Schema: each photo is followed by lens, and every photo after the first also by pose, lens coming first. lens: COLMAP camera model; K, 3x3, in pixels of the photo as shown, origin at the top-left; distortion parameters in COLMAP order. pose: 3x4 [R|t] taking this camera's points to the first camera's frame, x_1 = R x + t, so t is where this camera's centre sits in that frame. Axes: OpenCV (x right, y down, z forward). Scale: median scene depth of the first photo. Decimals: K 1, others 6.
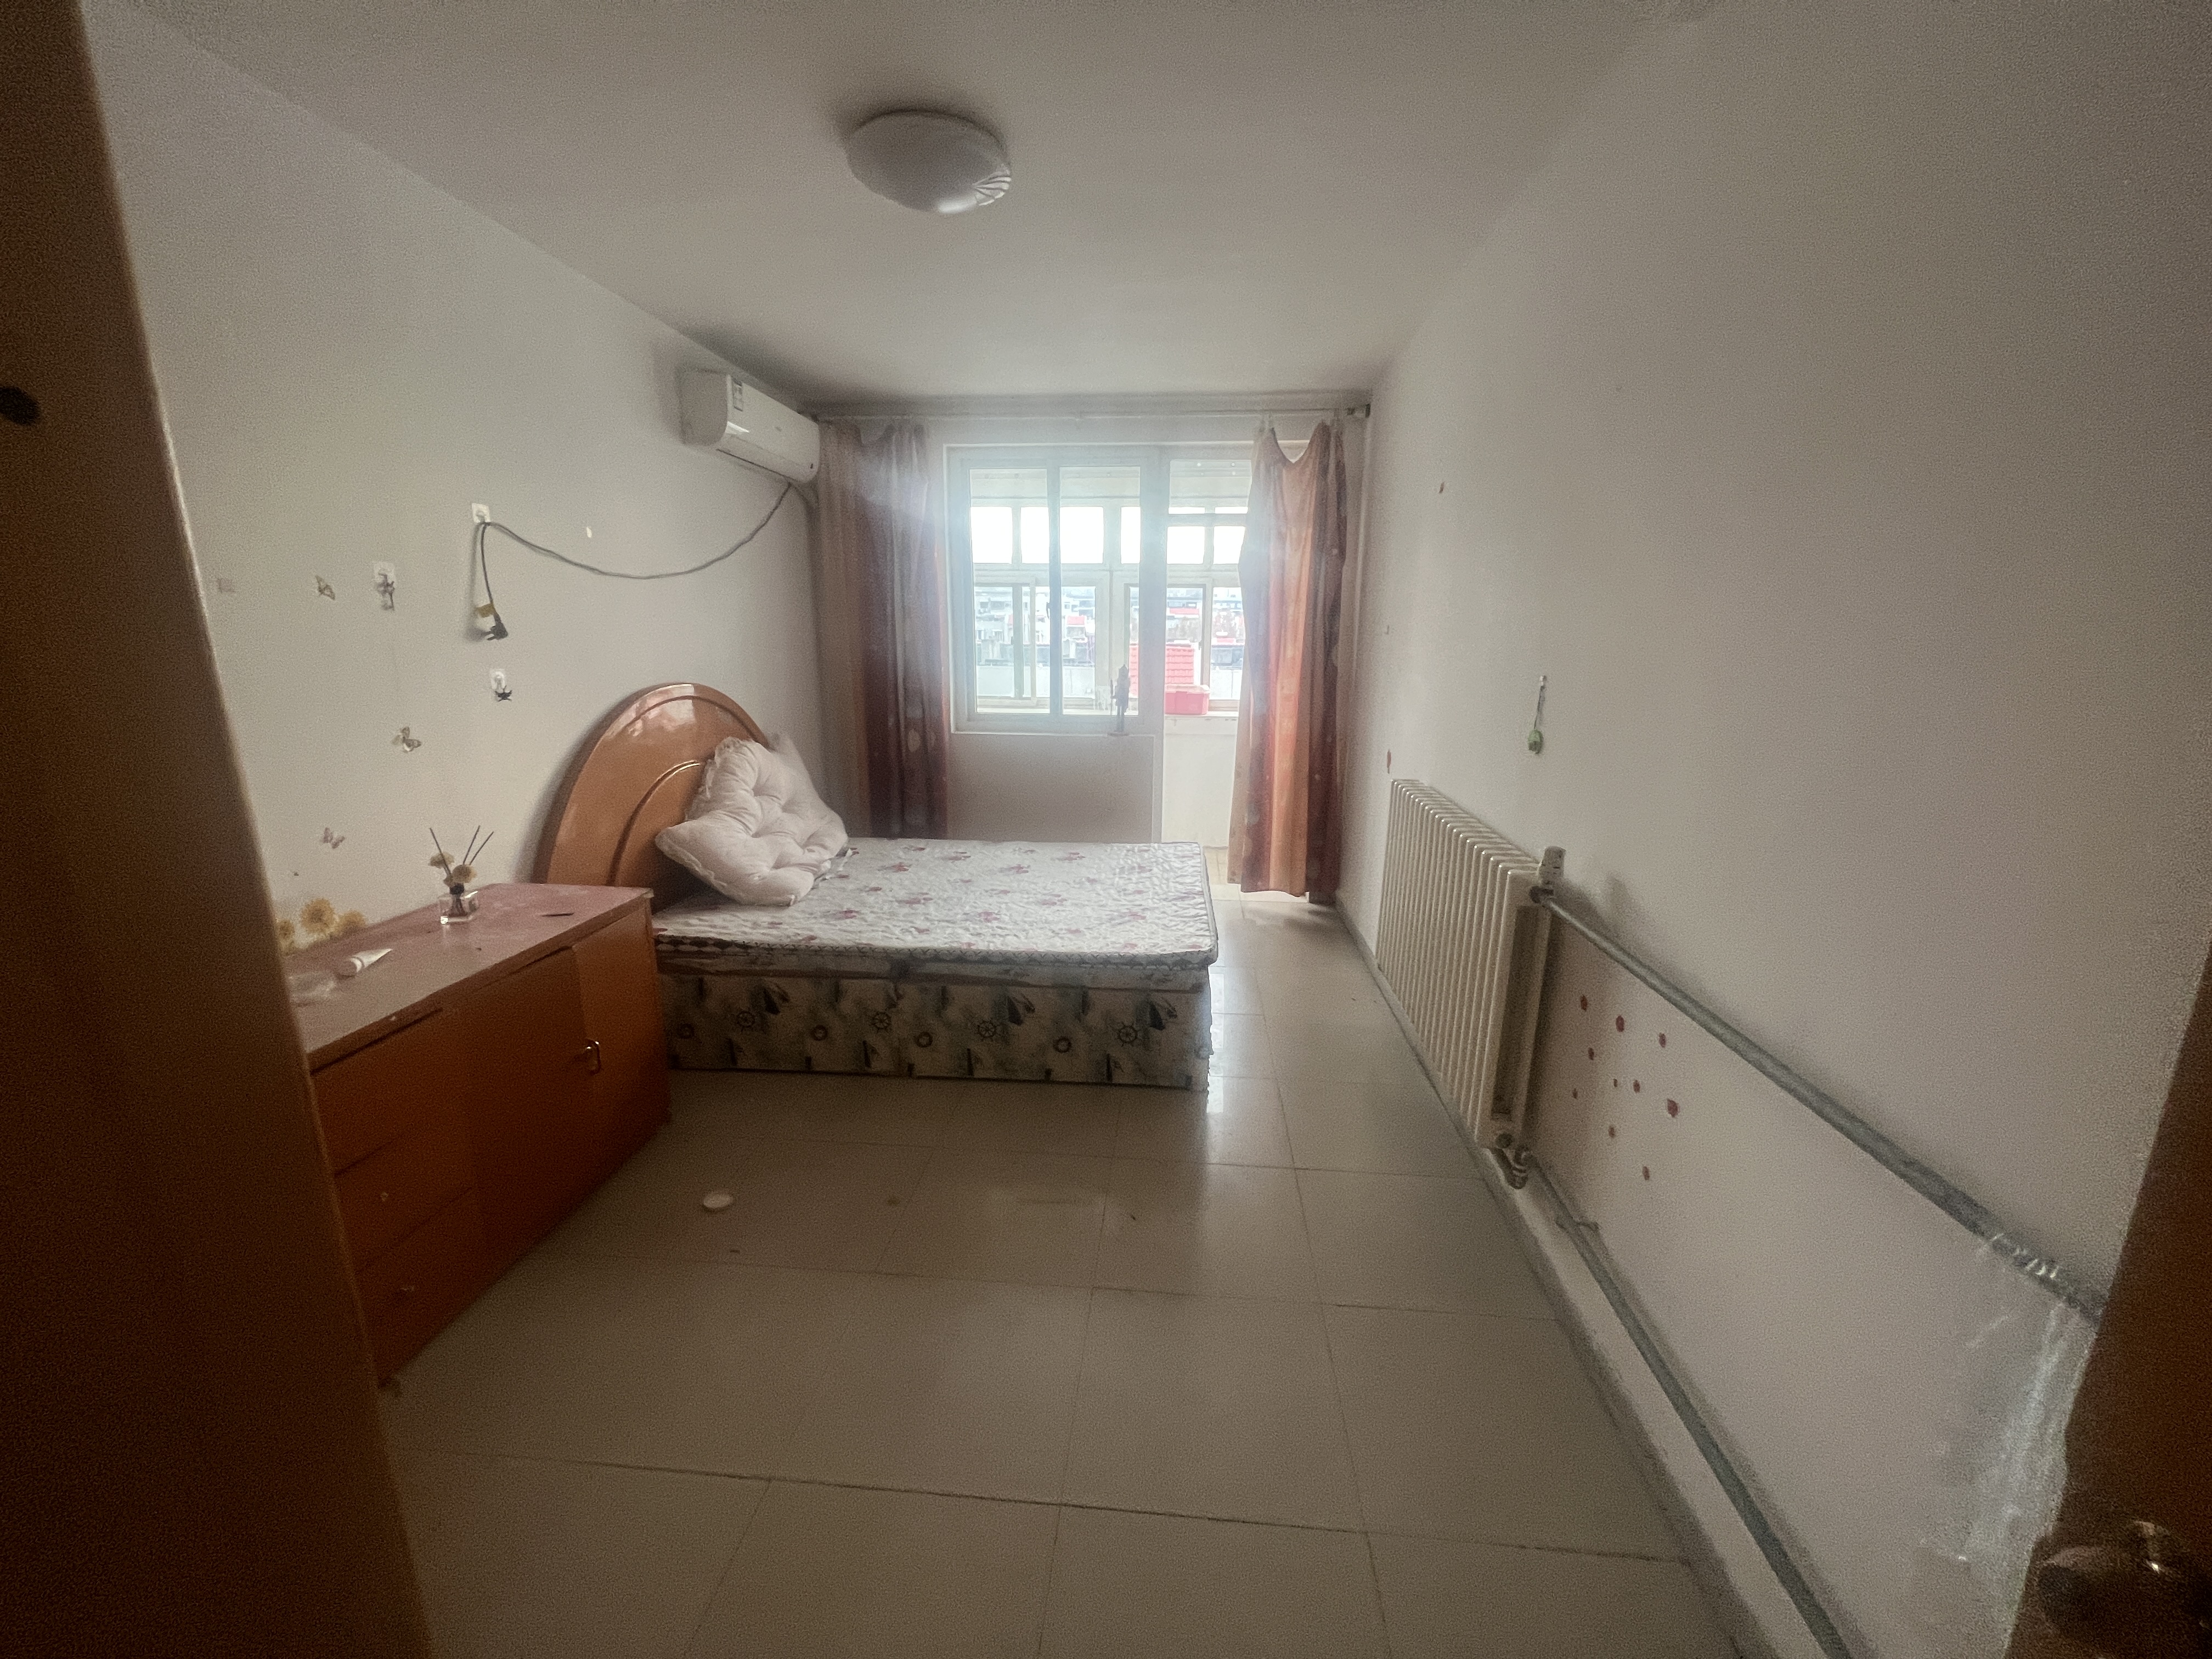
lens RADIAL K [[884.8, 0, 1106.0], [0, 884.8, 829.5], [0, 0, 1]] dist [0.000621, 0.000279]
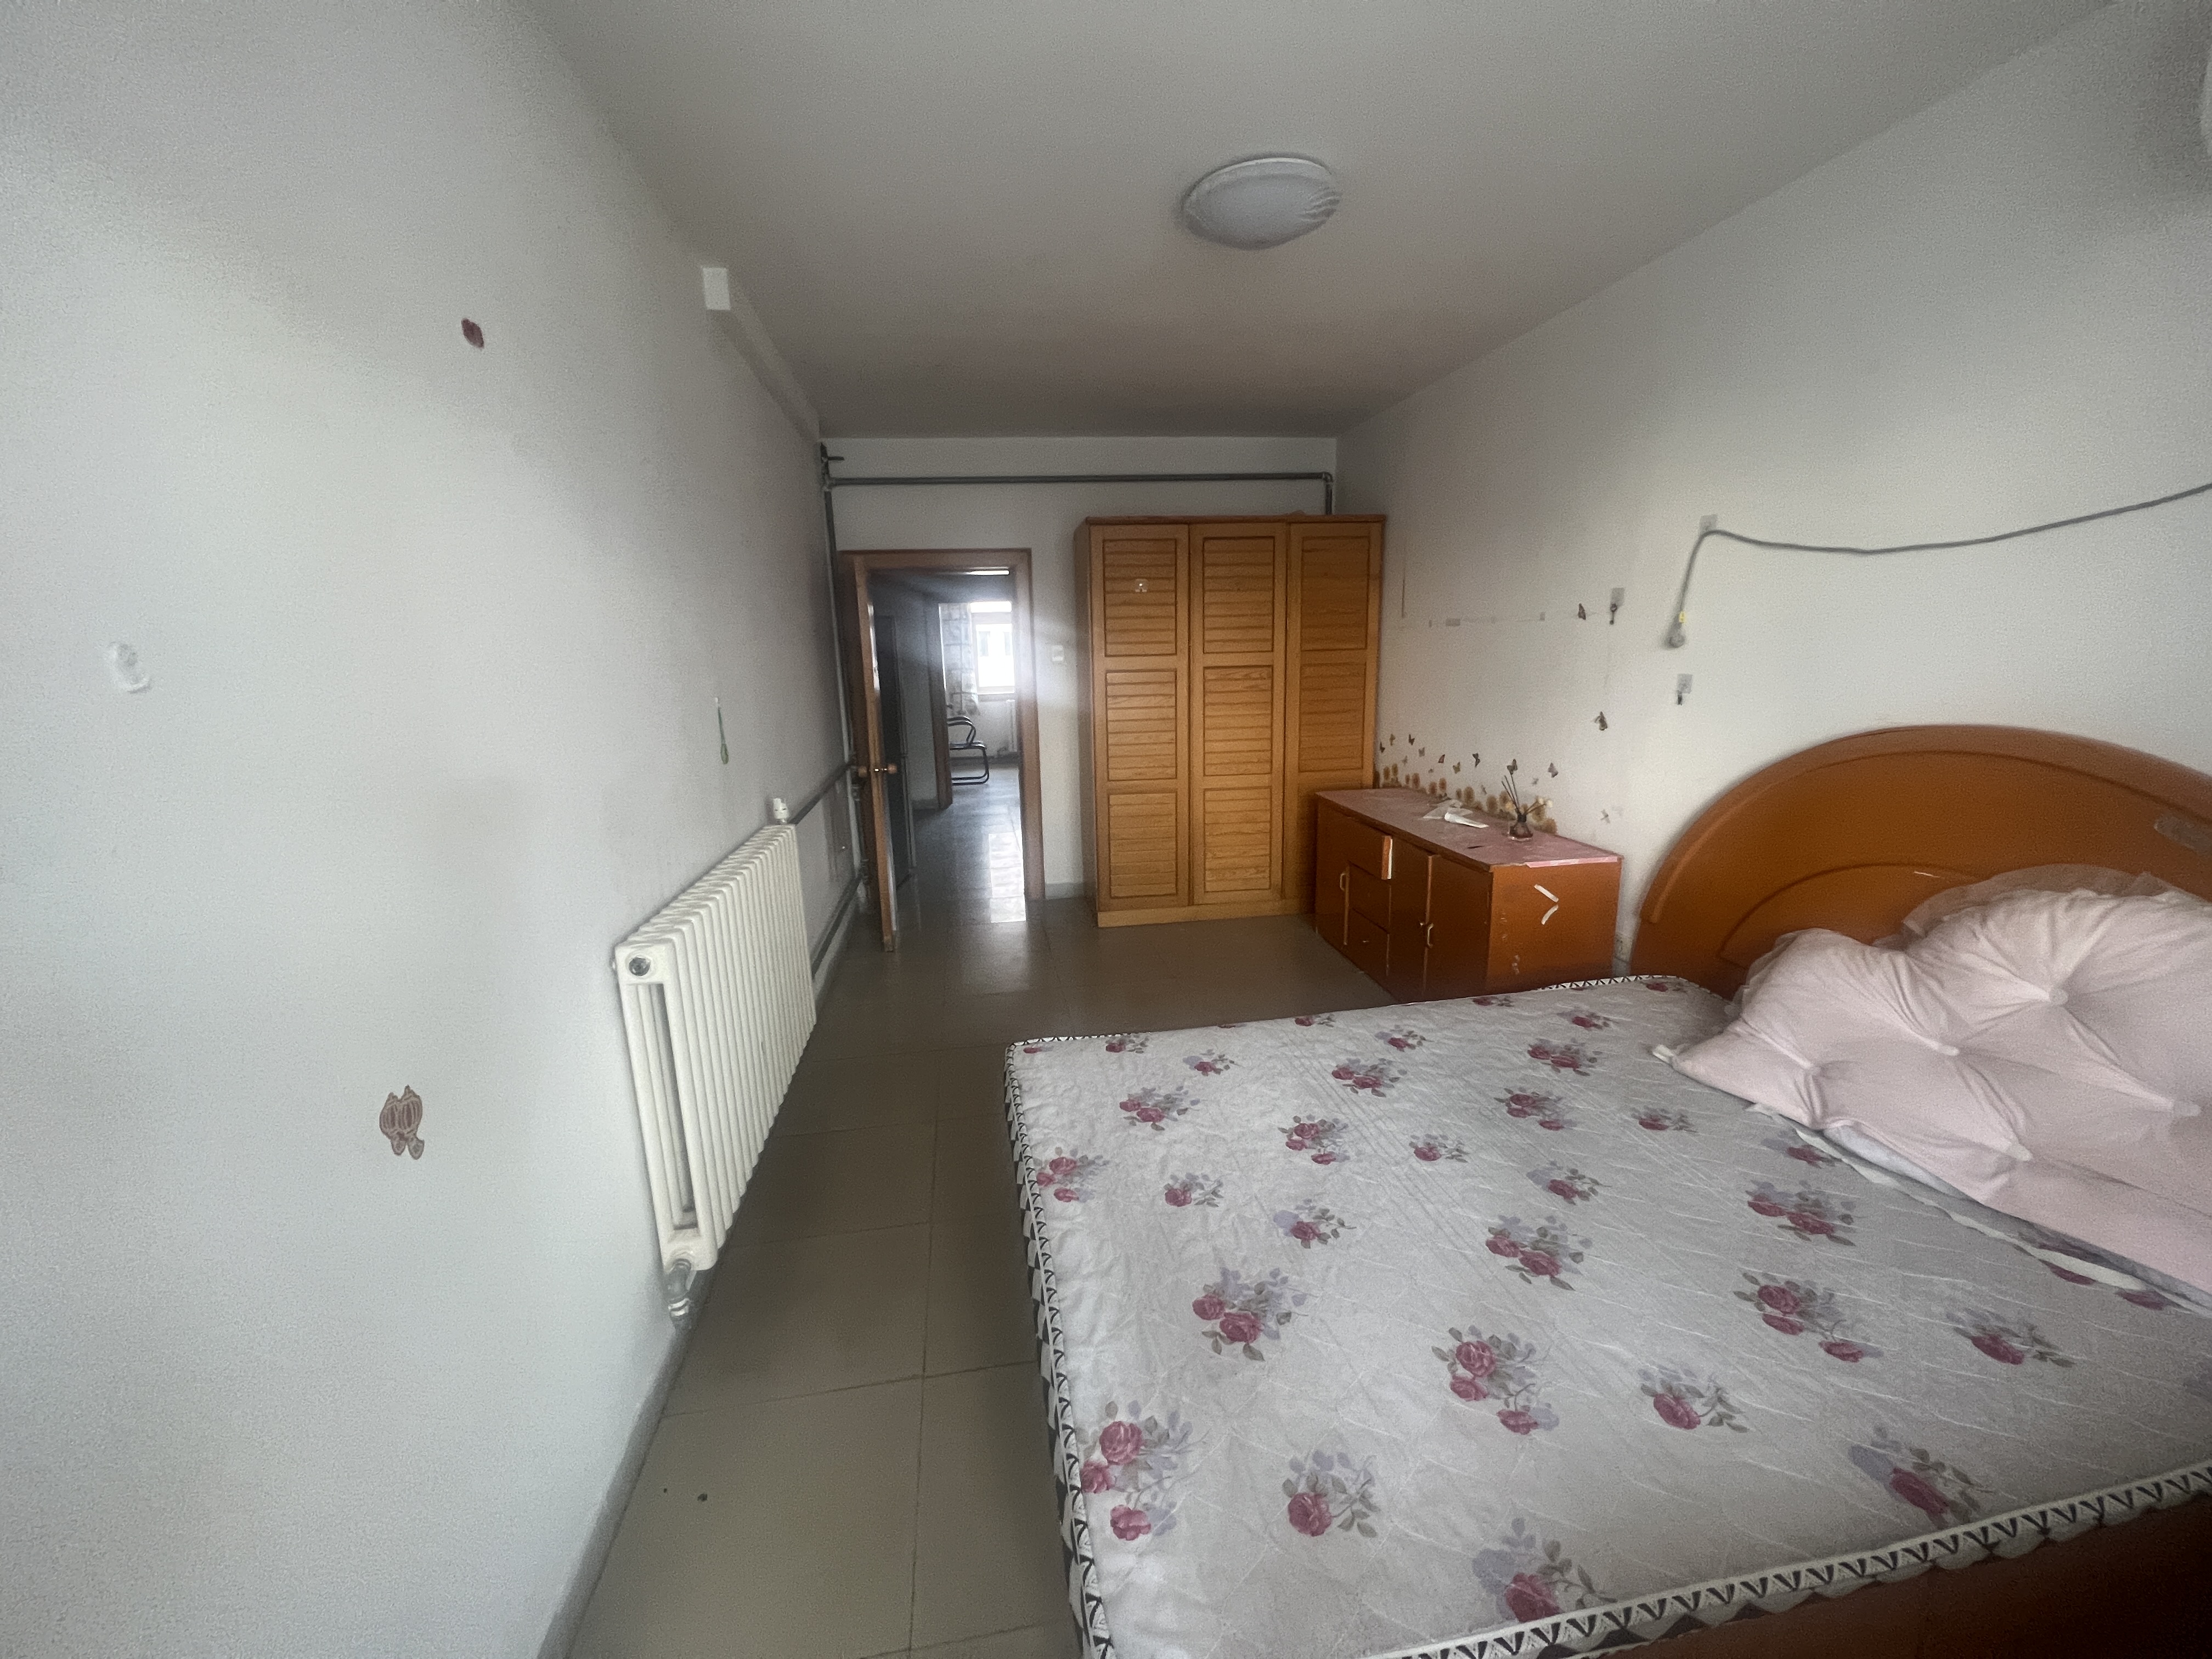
lens RADIAL K [[884.8, 0, 1106.0], [0, 884.8, 829.5], [0, 0, 1]] dist [0.000621, 0.000279]
pose [[-0.971244, 0.072149, -0.226892, 0.184225], [-0.026639, 0.914065, 0.404693, -0.333570], [0.236592, 0.399100, -0.885858, 1.464193]]
